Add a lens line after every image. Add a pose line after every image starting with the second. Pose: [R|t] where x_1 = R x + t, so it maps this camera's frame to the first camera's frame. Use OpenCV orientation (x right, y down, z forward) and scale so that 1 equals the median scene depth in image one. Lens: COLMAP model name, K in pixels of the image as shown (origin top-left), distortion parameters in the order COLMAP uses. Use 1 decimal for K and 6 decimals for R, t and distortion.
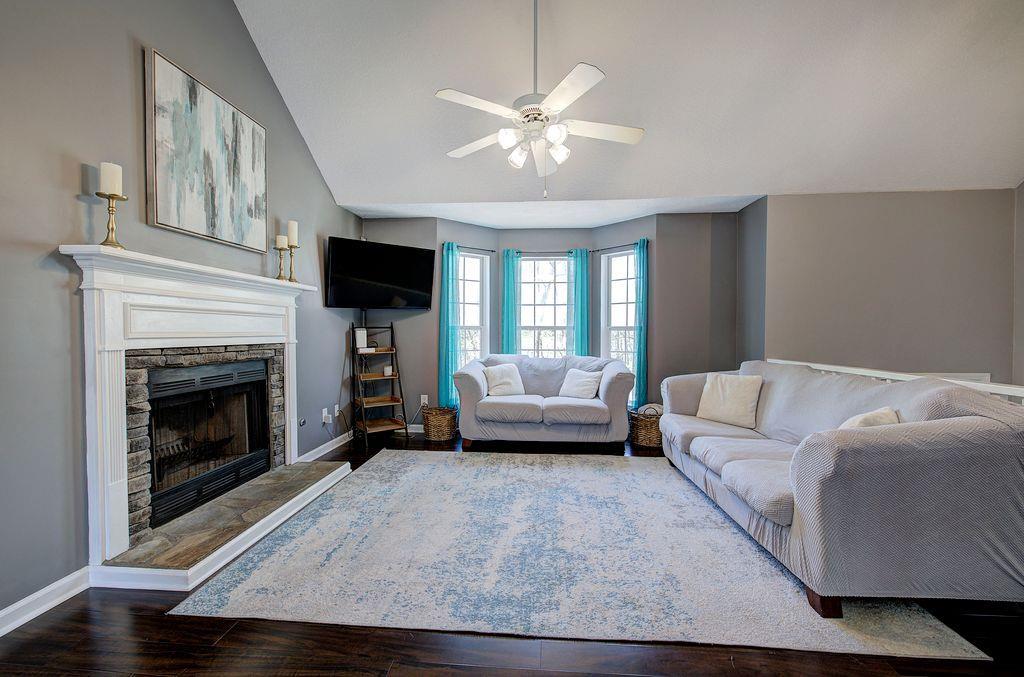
lens RADIAL K [[425.3, 0, 512.7], [0, 425.3, 337.5], [0, 0, 1]] dist [-0.012408, 0.001251]
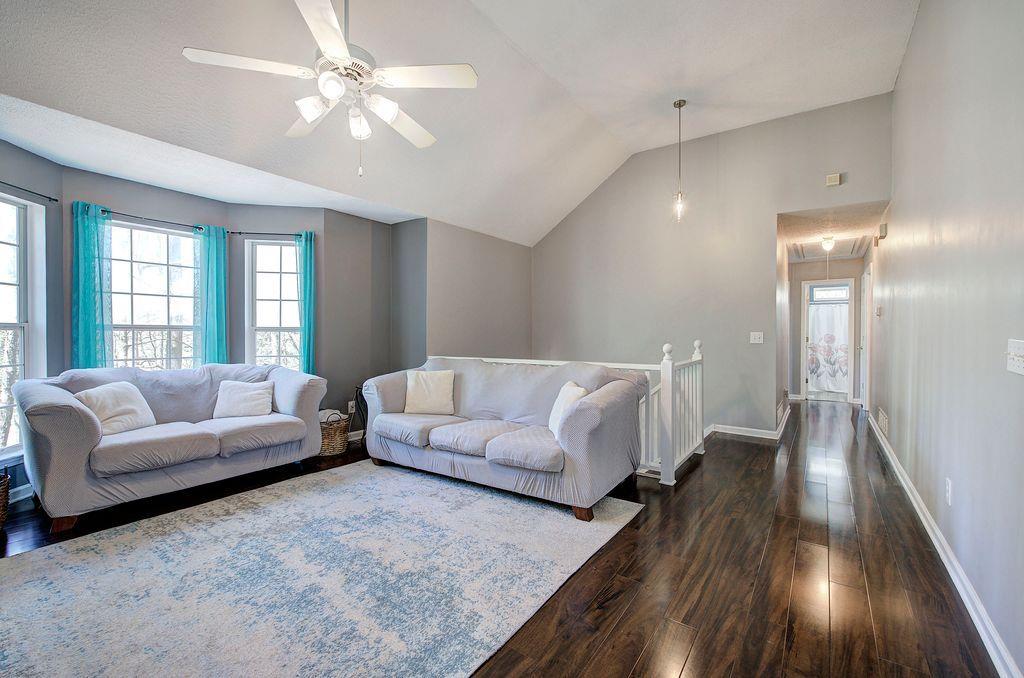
lens RADIAL K [[425.3, 0, 512.6], [0, 425.3, 338.6], [0, 0, 1]] dist [-0.012408, 0.001251]
pose [[0.517783, -0.010797, 0.855444, -0.371533], [0.009779, 0.999930, 0.006701, -0.005407], [-0.855456, 0.004896, 0.517852, 0.229424]]
